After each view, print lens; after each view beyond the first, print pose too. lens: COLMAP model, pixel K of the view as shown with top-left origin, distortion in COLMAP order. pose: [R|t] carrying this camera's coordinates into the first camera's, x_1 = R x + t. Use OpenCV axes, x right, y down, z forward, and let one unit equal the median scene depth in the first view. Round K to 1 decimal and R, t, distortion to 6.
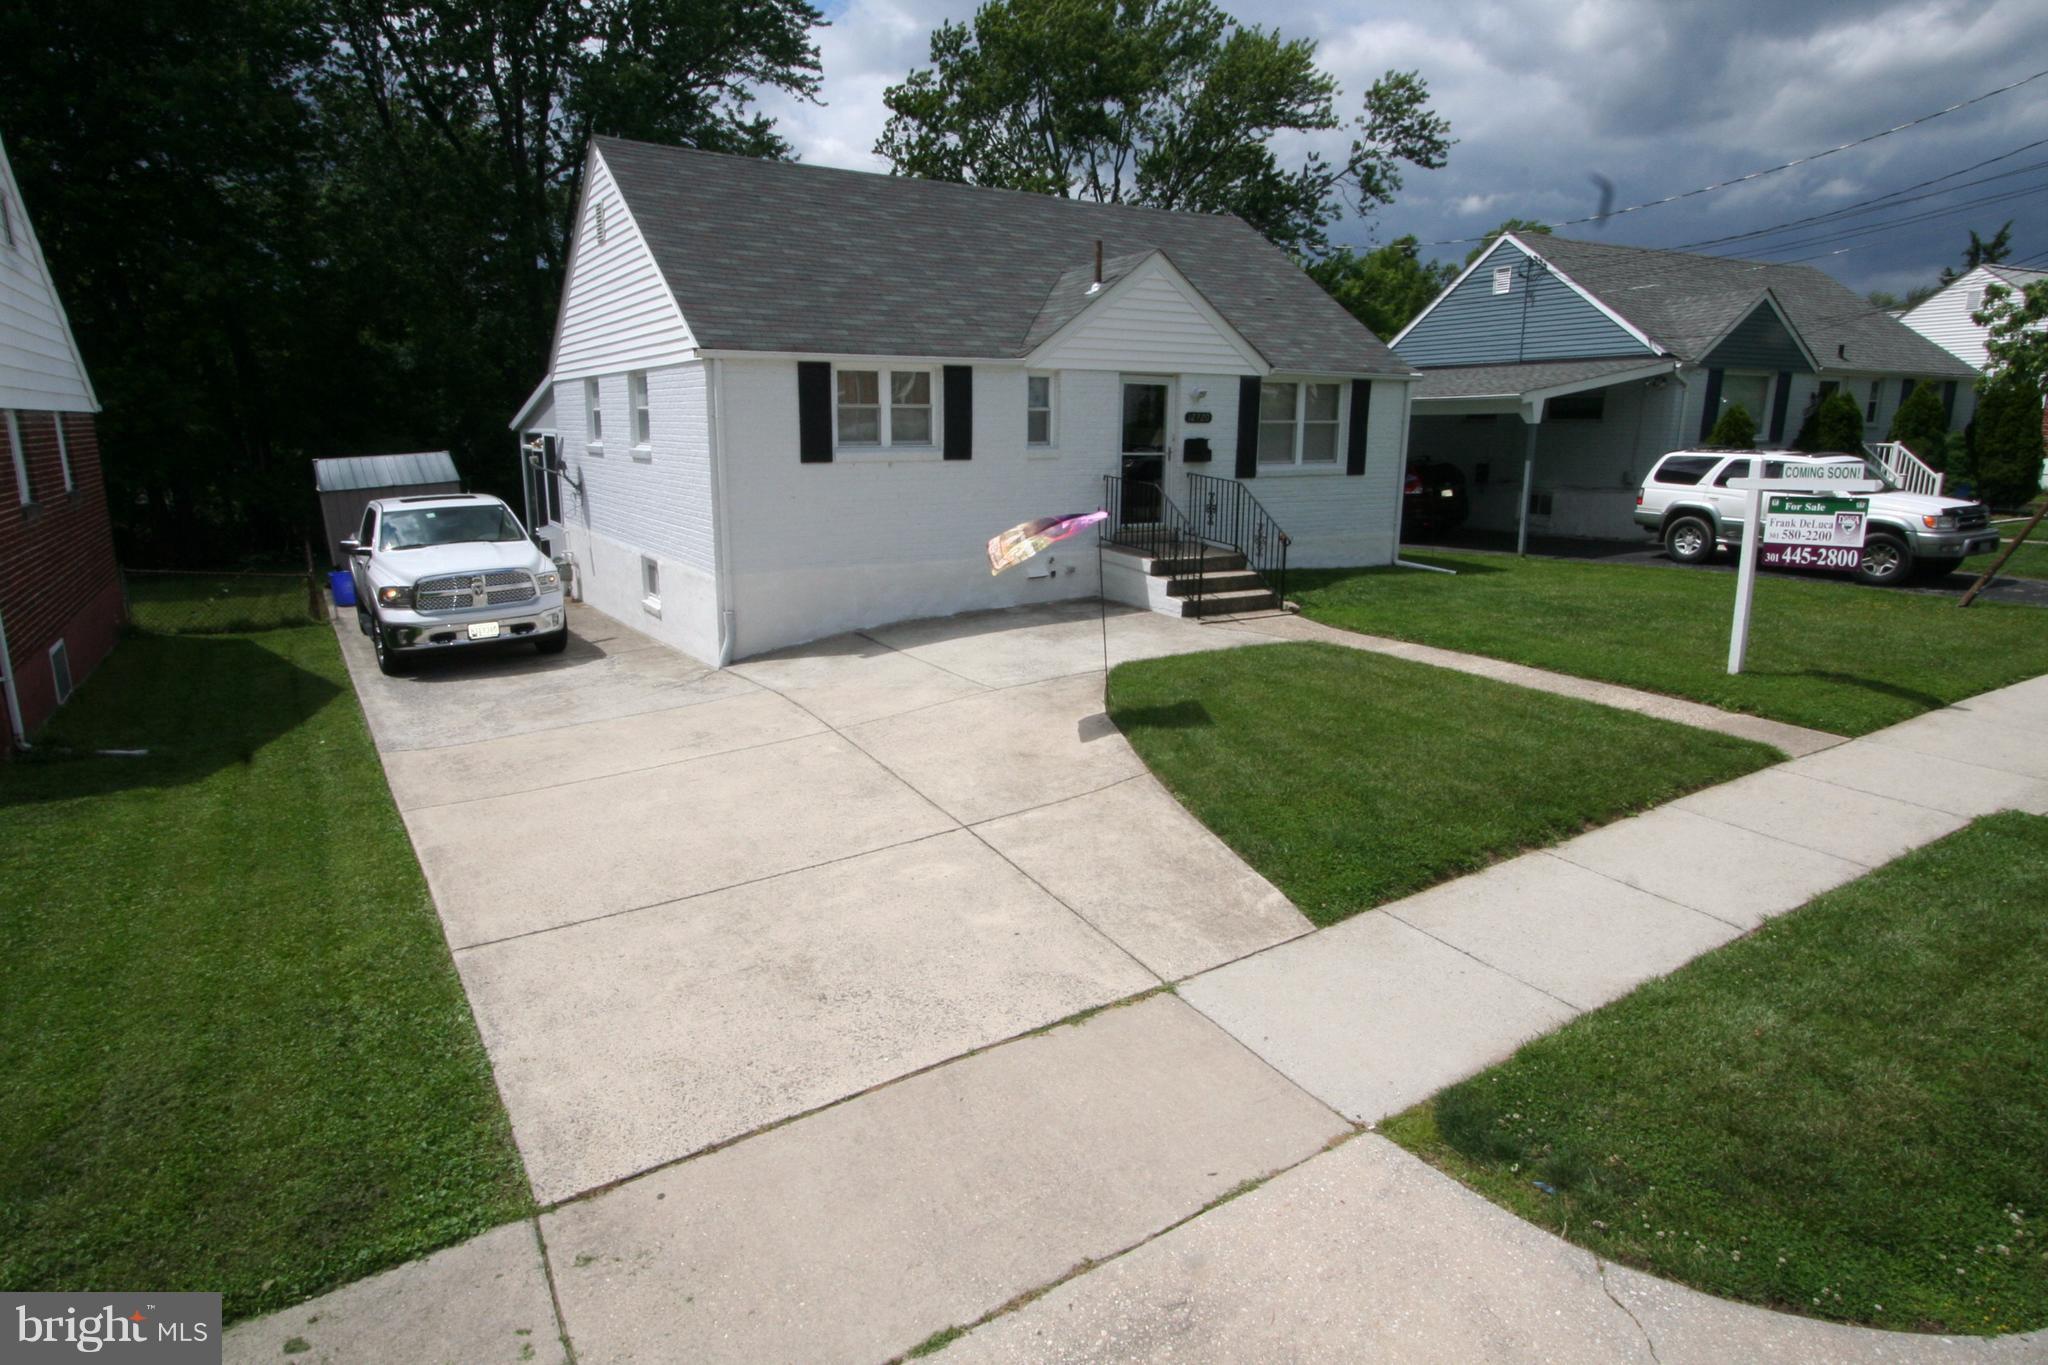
lens RADIAL K [[1176.7, 0, 1013.7], [0, 1176.7, 679.7], [0, 0, 1]] dist [-0.024992, 0.005007]
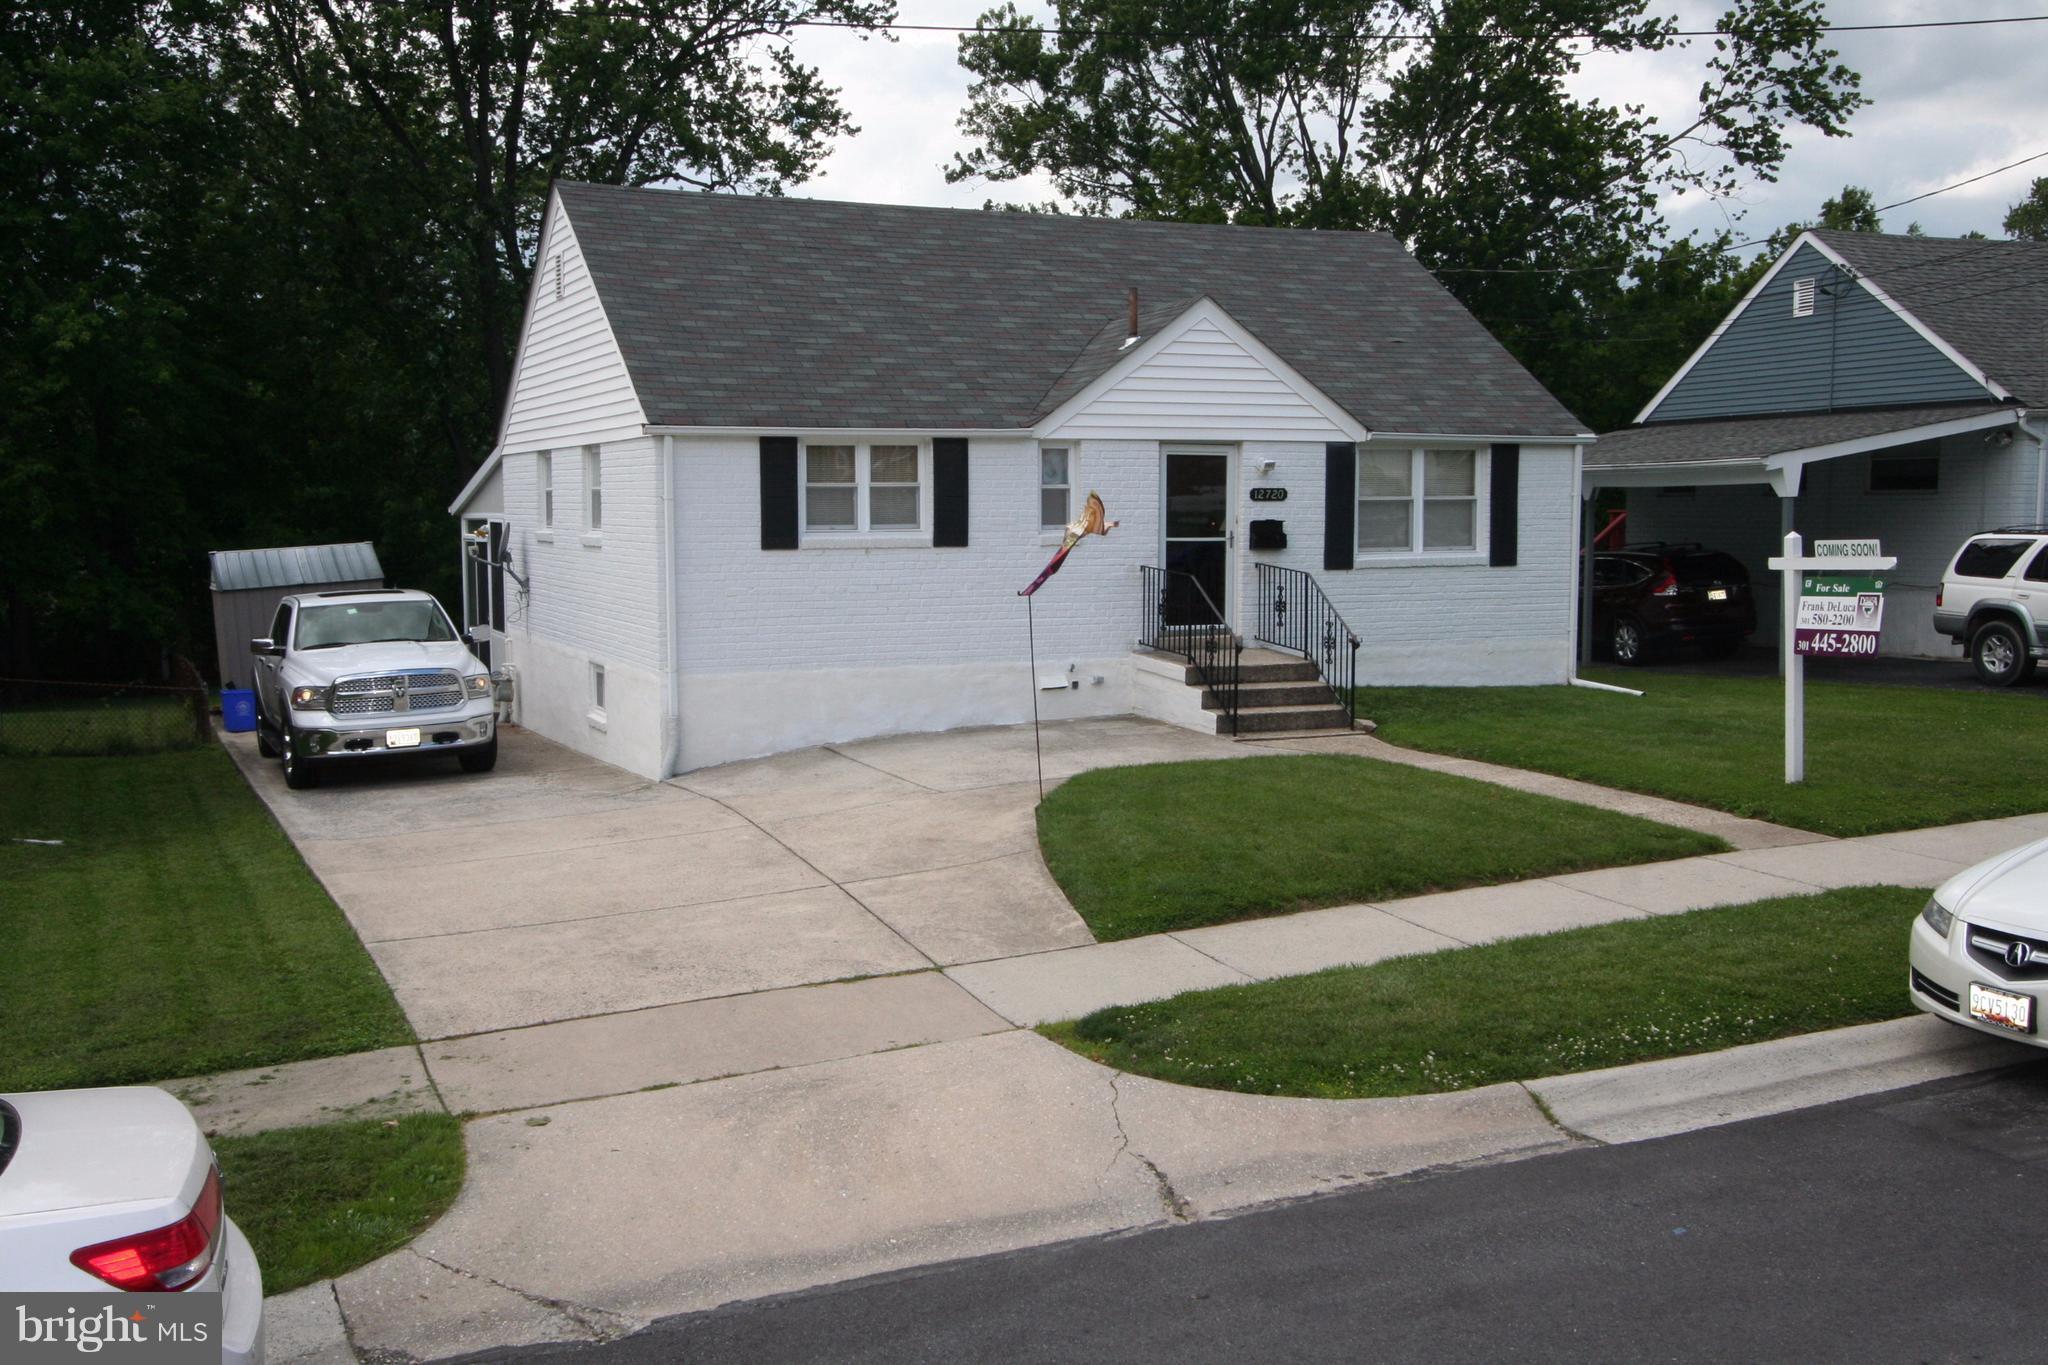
lens RADIAL K [[2103.1, 0, 1027.7], [0, 2103.1, 684.2], [0, 0, 1]] dist [-0.011678, 0.000000]
pose [[0.990915, 0.004854, -0.134404, 0.209071], [-0.022067, 0.991673, -0.126879, 0.100996], [0.132669, 0.128692, 0.982770, -0.461028]]
